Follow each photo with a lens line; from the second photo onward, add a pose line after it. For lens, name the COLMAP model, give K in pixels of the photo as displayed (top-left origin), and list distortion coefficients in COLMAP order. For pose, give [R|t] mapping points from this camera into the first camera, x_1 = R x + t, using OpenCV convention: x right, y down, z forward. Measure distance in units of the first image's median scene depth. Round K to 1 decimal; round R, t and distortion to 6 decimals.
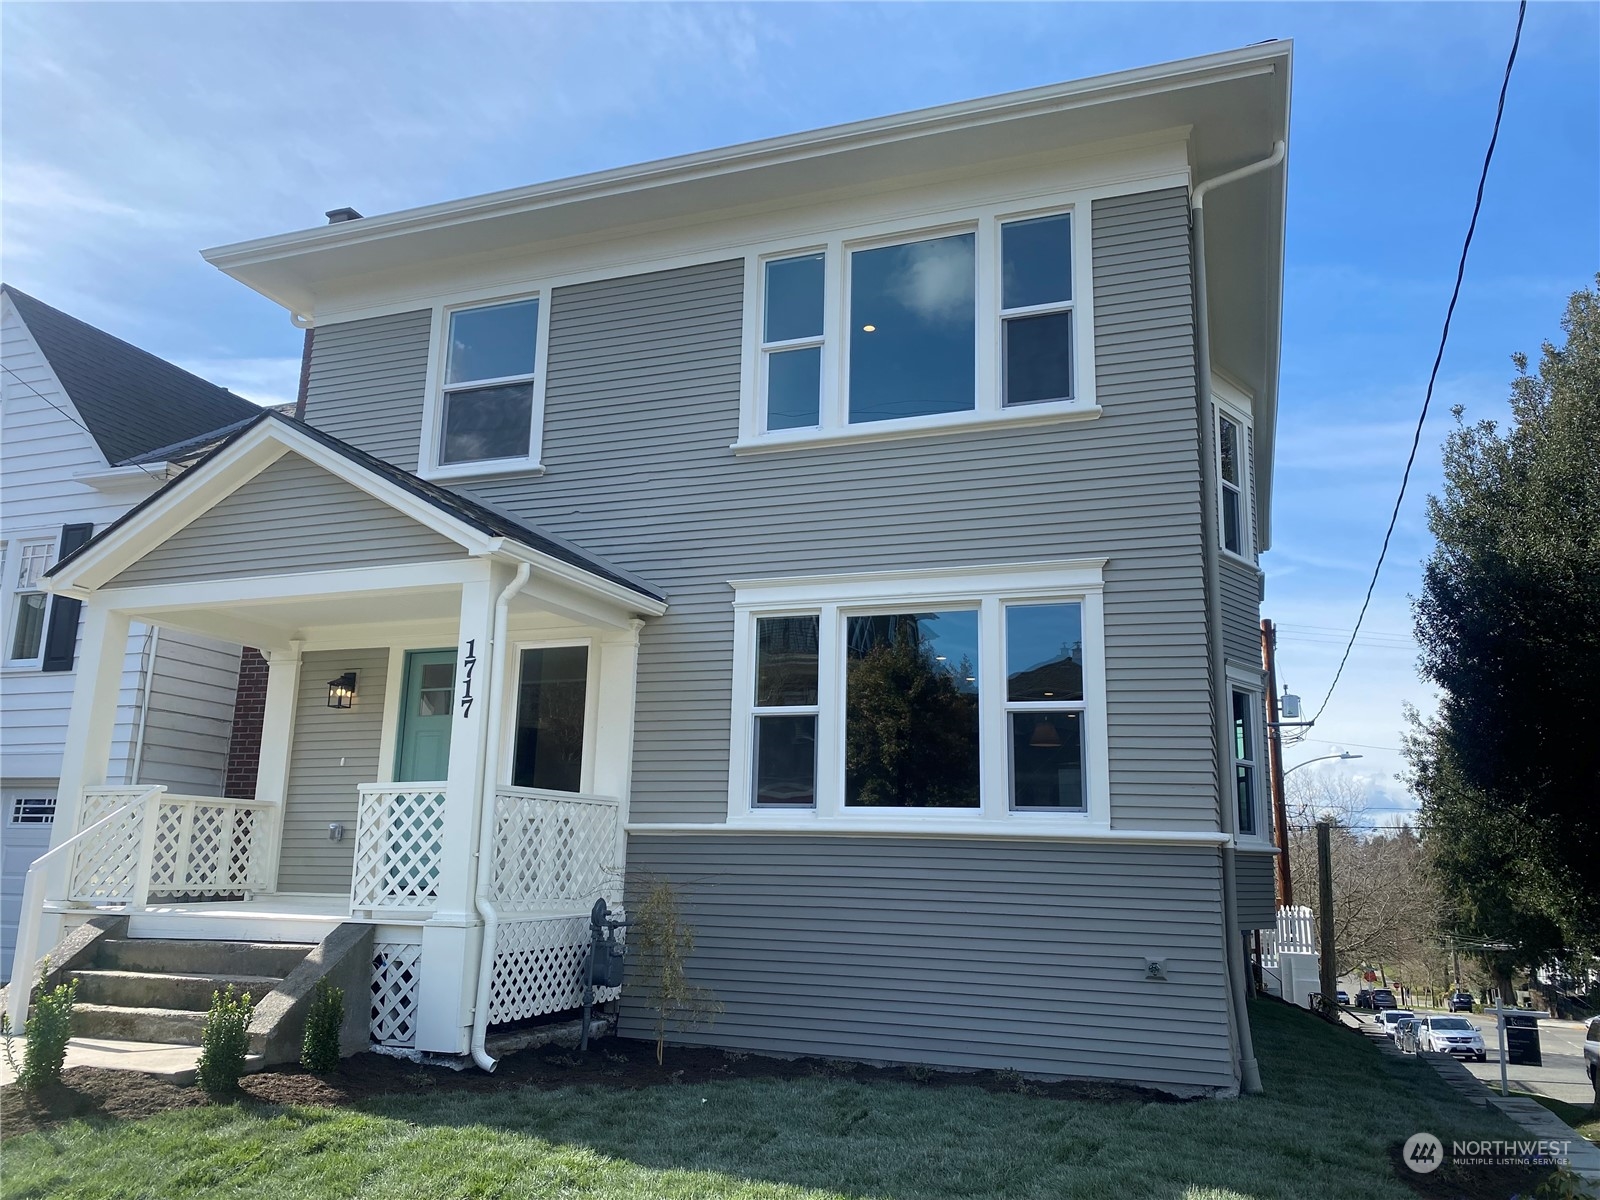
lens RADIAL K [[1214.7, 0, 800.2], [0, 1214.7, 605.6], [0, 0, 1]] dist [0.013142, -0.012380]
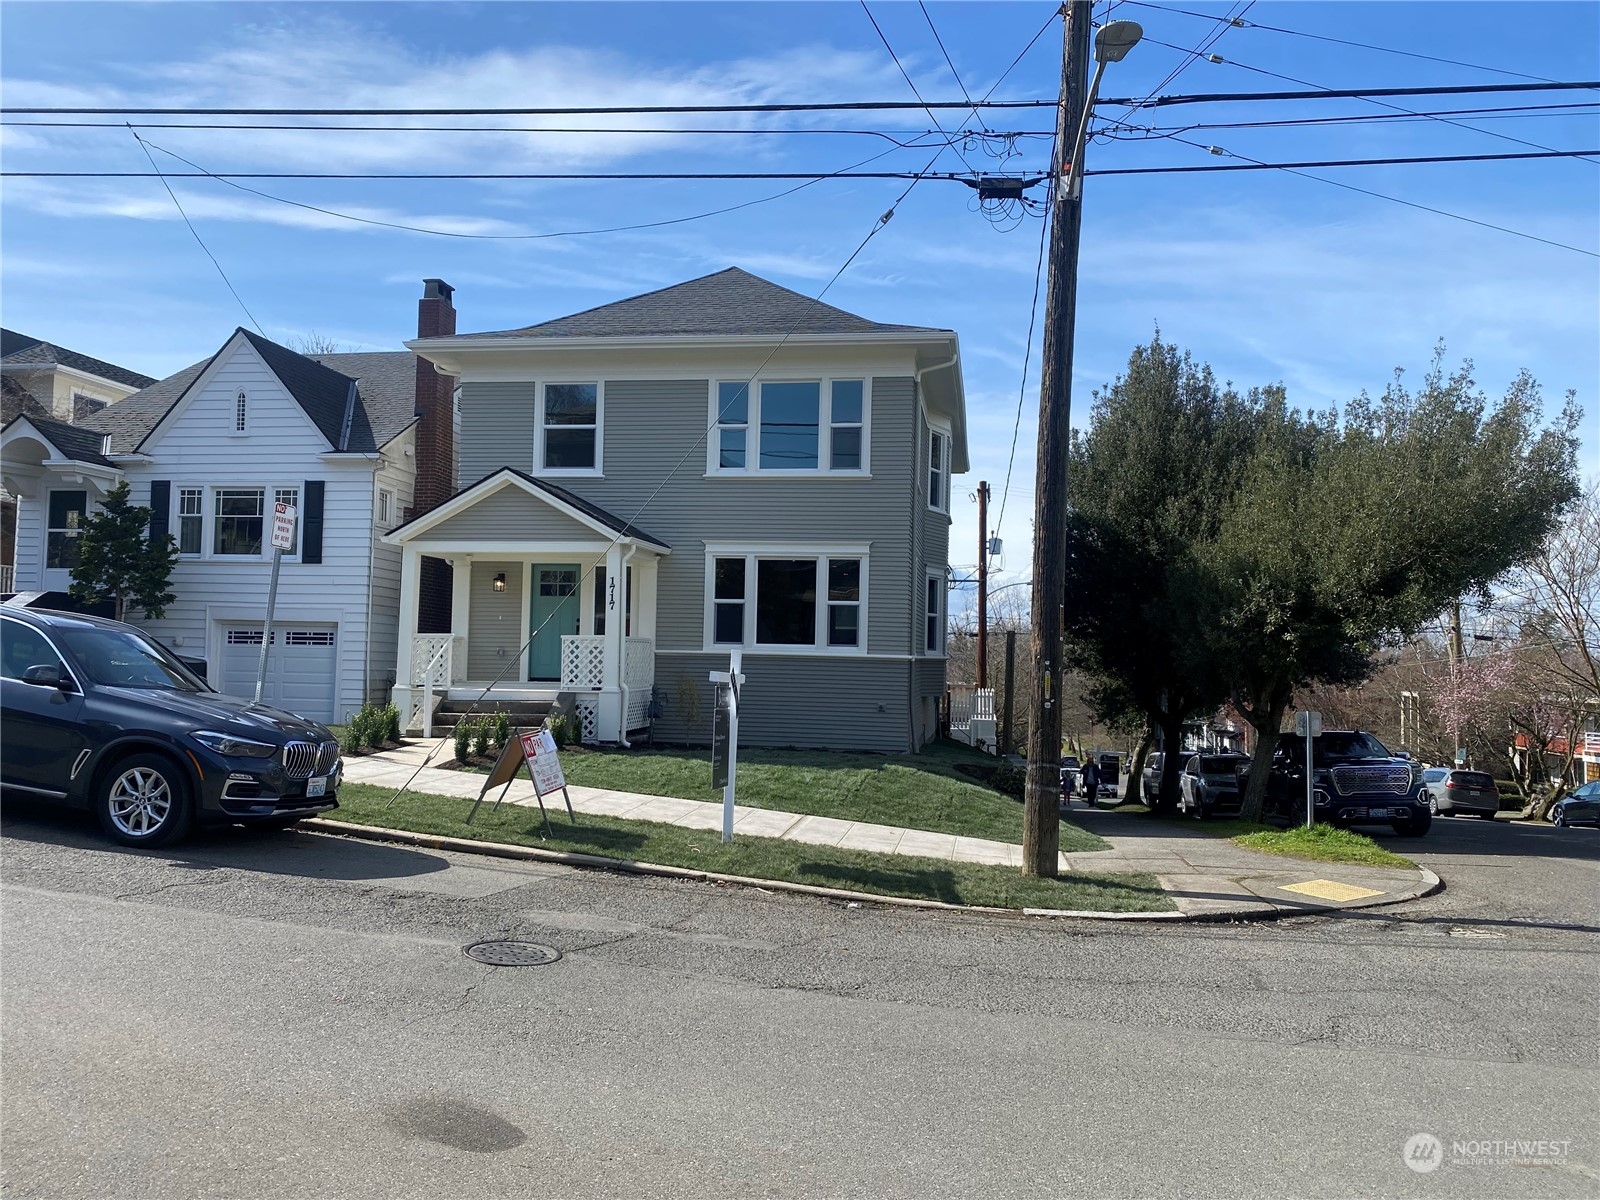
lens RADIAL K [[1214.7, 0, 802.1], [0, 1214.7, 600.6], [0, 0, 1]] dist [0.013142, -0.012380]
pose [[0.980366, 0.008943, 0.196982, -0.318421], [-0.041103, 0.986295, 0.159789, -0.275106], [-0.192854, -0.164748, 0.967298, -1.183642]]
